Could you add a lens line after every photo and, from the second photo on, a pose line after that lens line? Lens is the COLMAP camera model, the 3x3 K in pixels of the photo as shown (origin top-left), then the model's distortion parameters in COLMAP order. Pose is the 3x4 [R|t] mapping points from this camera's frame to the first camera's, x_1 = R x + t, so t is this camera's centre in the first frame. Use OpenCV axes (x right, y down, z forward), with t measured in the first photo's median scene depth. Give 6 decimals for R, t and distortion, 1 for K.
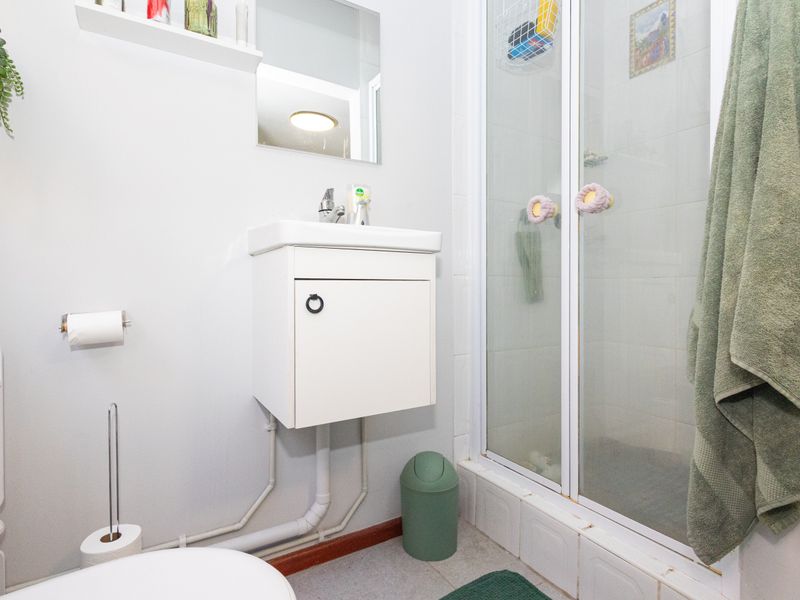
lens RADIAL K [[418.0, 0, 396.1], [0, 418.0, 299.1], [0, 0, 1]] dist [0.004287, 0.000789]
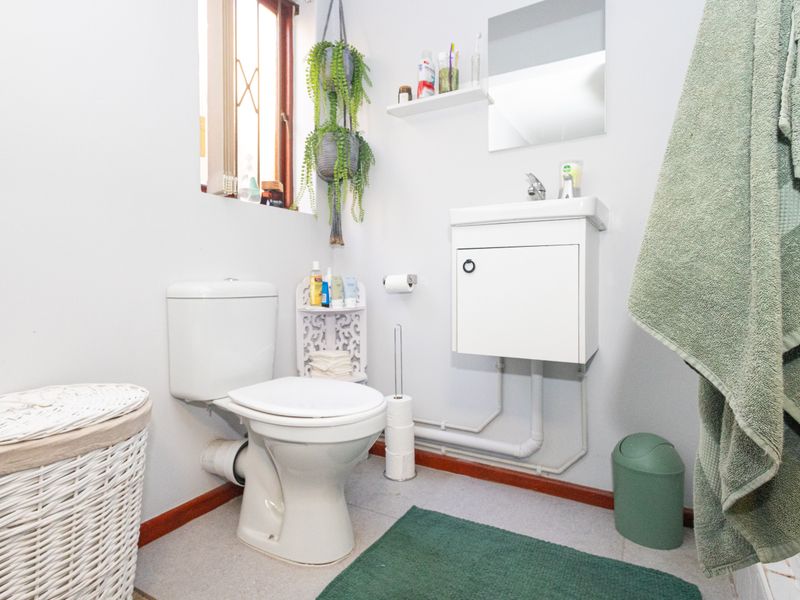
lens RADIAL K [[418.0, 0, 396.1], [0, 418.0, 299.1], [0, 0, 1]] dist [0.004287, 0.000789]
pose [[0.503444, 0.040848, -0.863062, 0.677847], [-0.019347, 0.999164, 0.036004, 0.057171], [0.863811, -0.001428, 0.503814, 0.064244]]
